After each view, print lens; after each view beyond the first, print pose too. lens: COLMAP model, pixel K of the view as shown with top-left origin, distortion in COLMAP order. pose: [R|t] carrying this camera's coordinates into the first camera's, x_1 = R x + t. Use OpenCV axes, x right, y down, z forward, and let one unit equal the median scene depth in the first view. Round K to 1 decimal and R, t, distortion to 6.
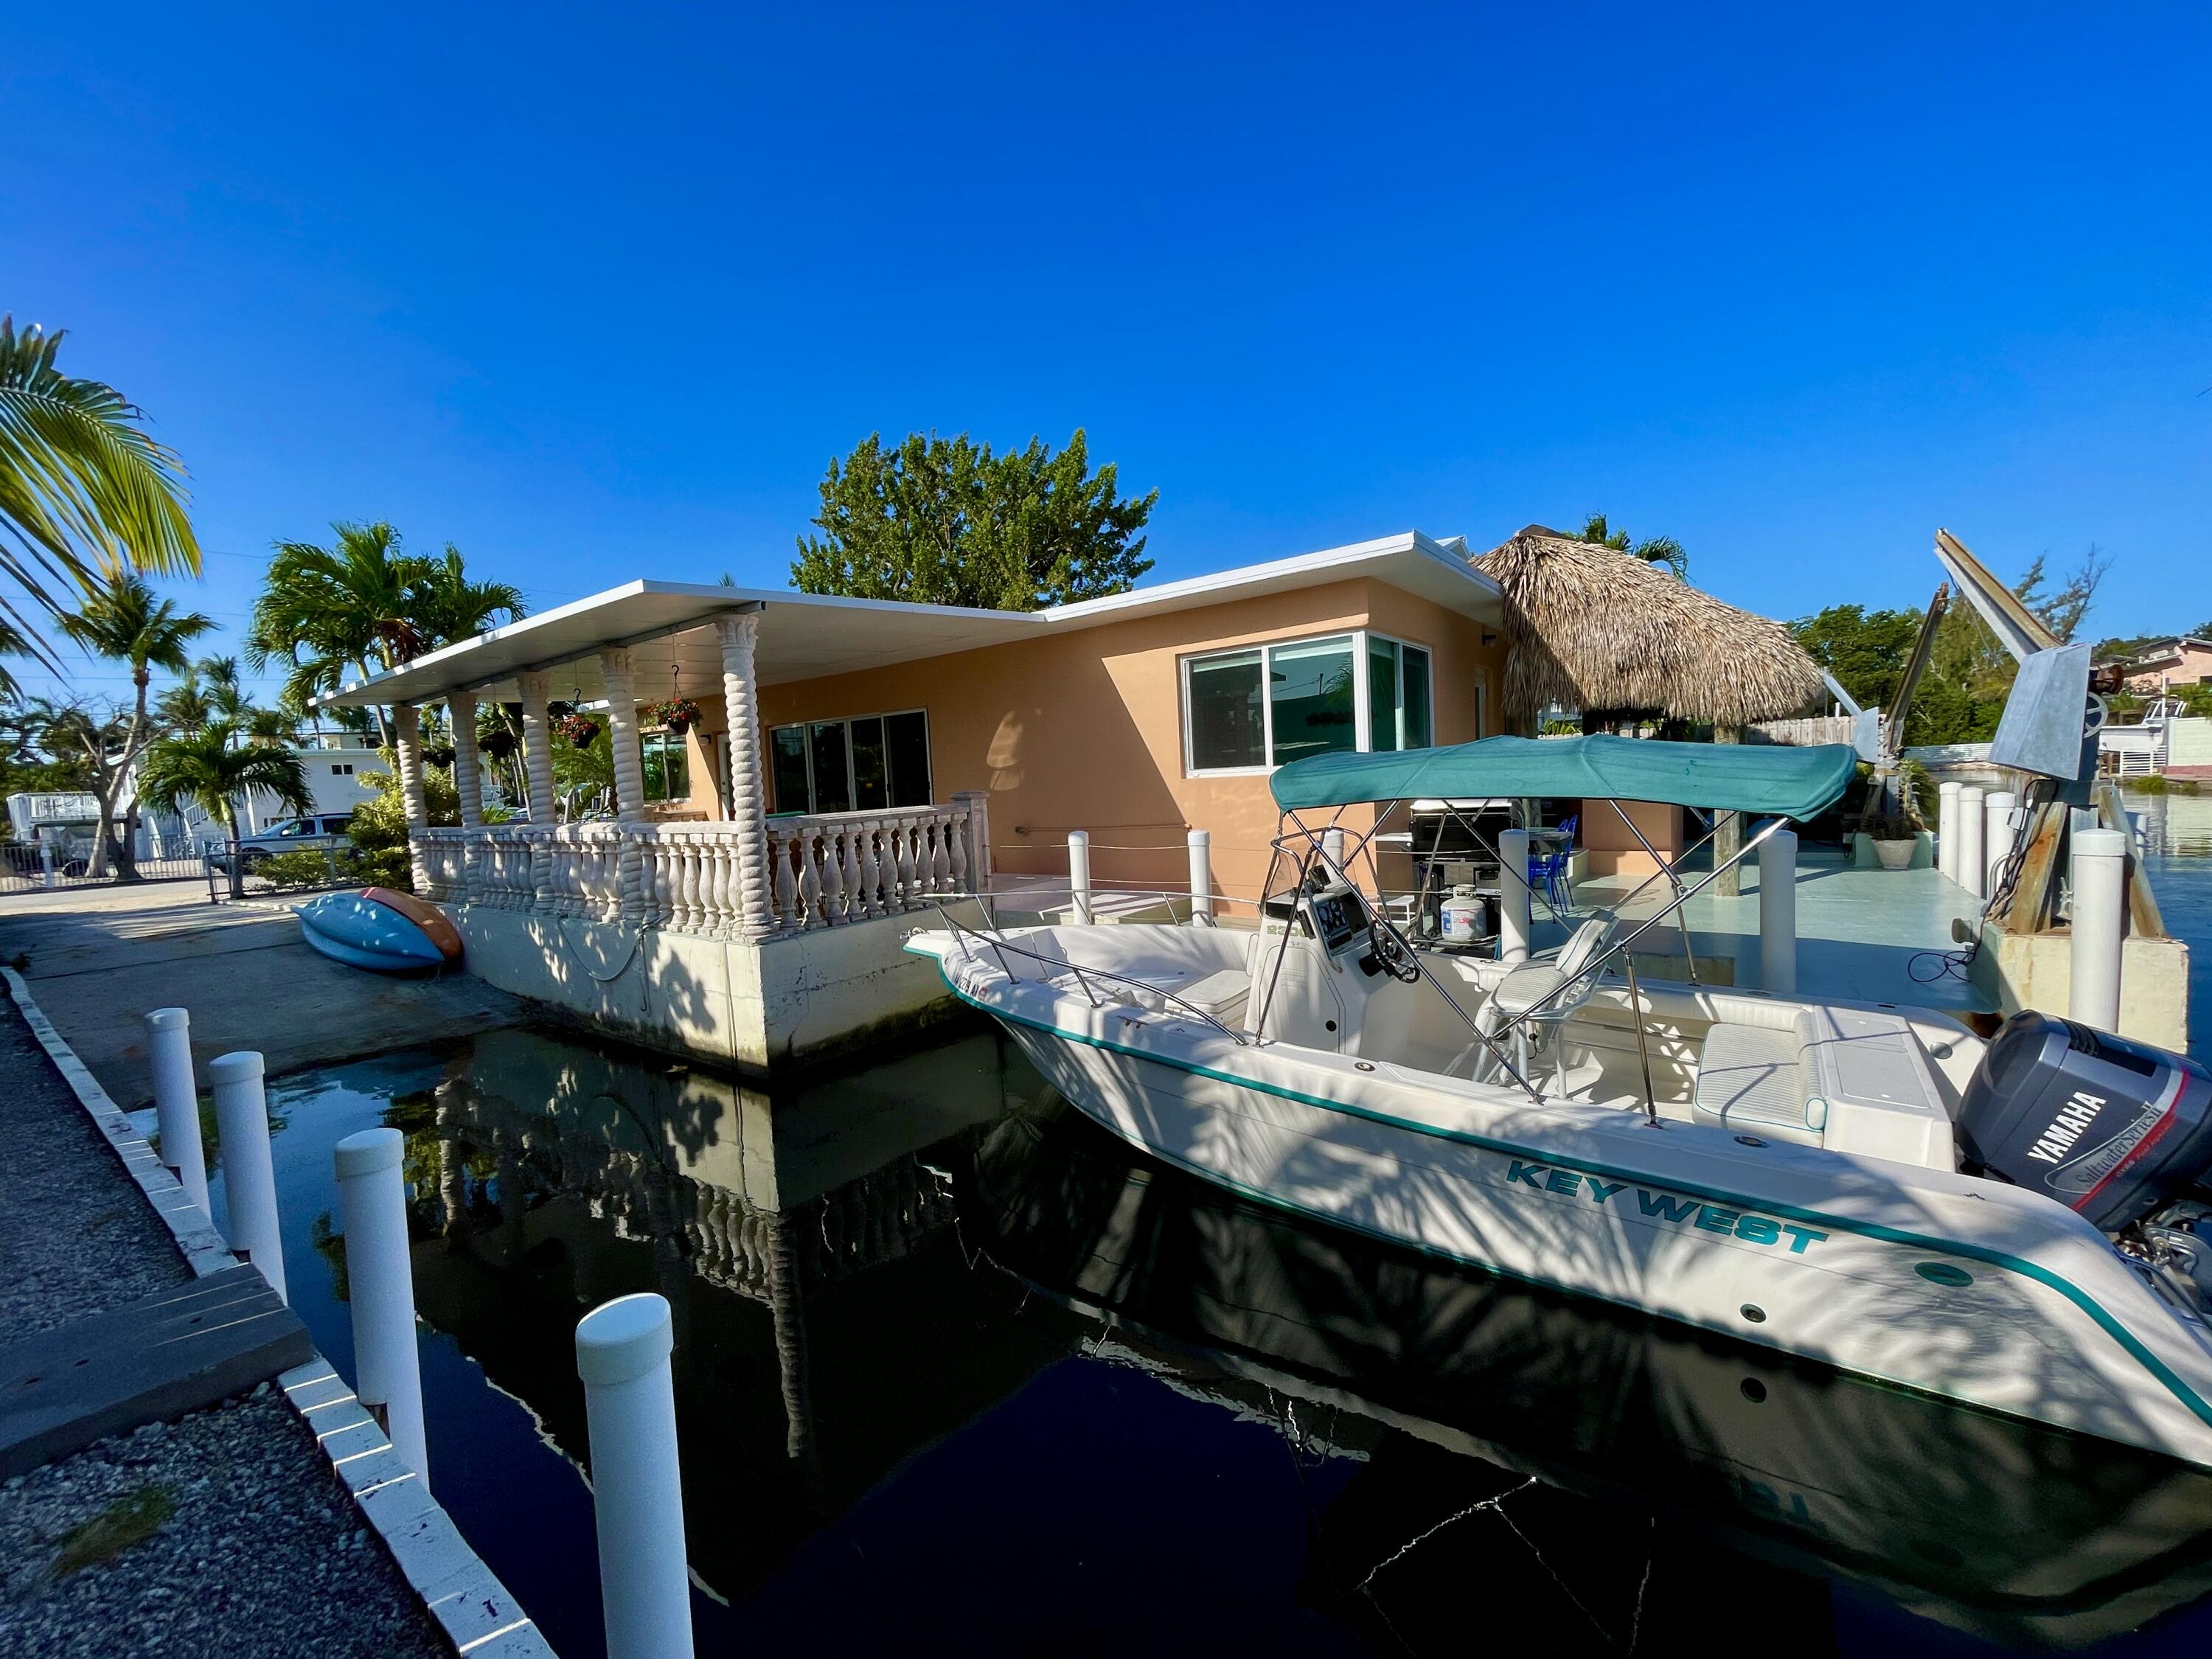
lens RADIAL K [[891.5, 0, 1100.5], [0, 891.5, 839.9], [0, 0, 1]] dist [-0.001047, 0.000868]
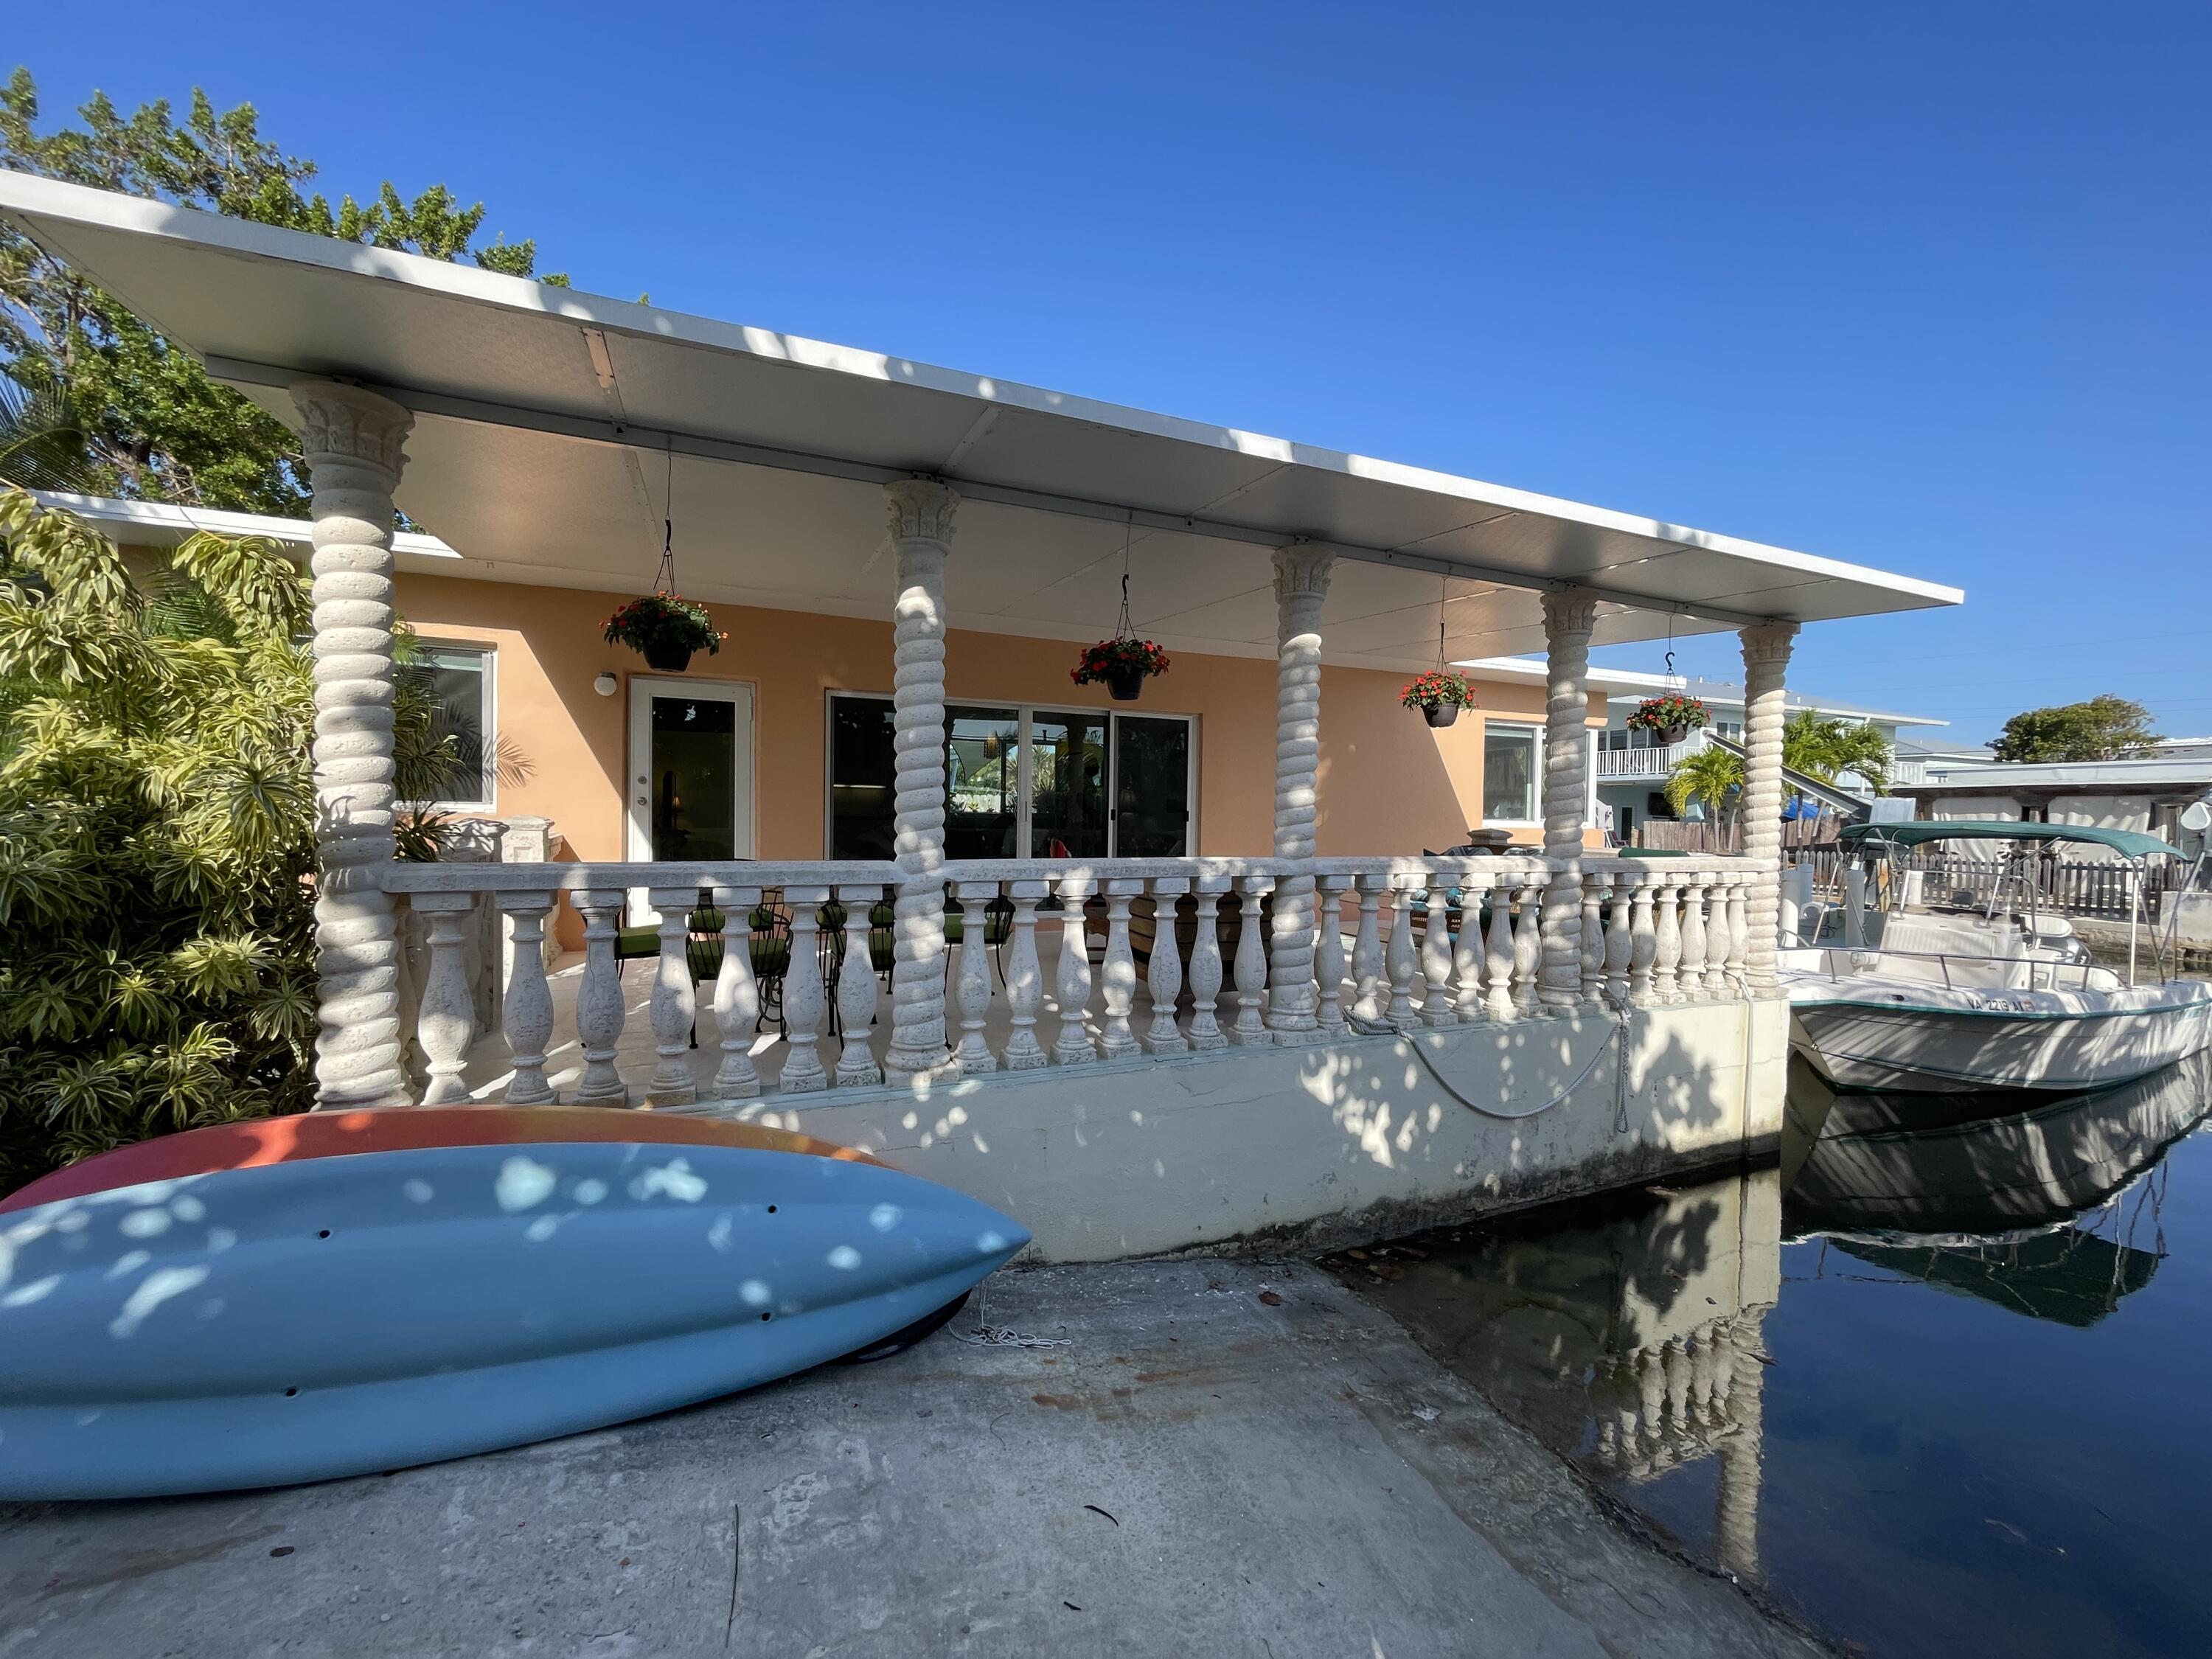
lens RADIAL K [[891.5, 0, 1101.4], [0, 891.5, 840.6], [0, 0, 1]] dist [-0.001047, 0.000868]
pose [[0.496086, 0.035968, 0.867528, -1.229157], [0.017789, 0.998511, -0.051571, -0.002292], [-0.868091, 0.041016, 0.494708, 0.937020]]
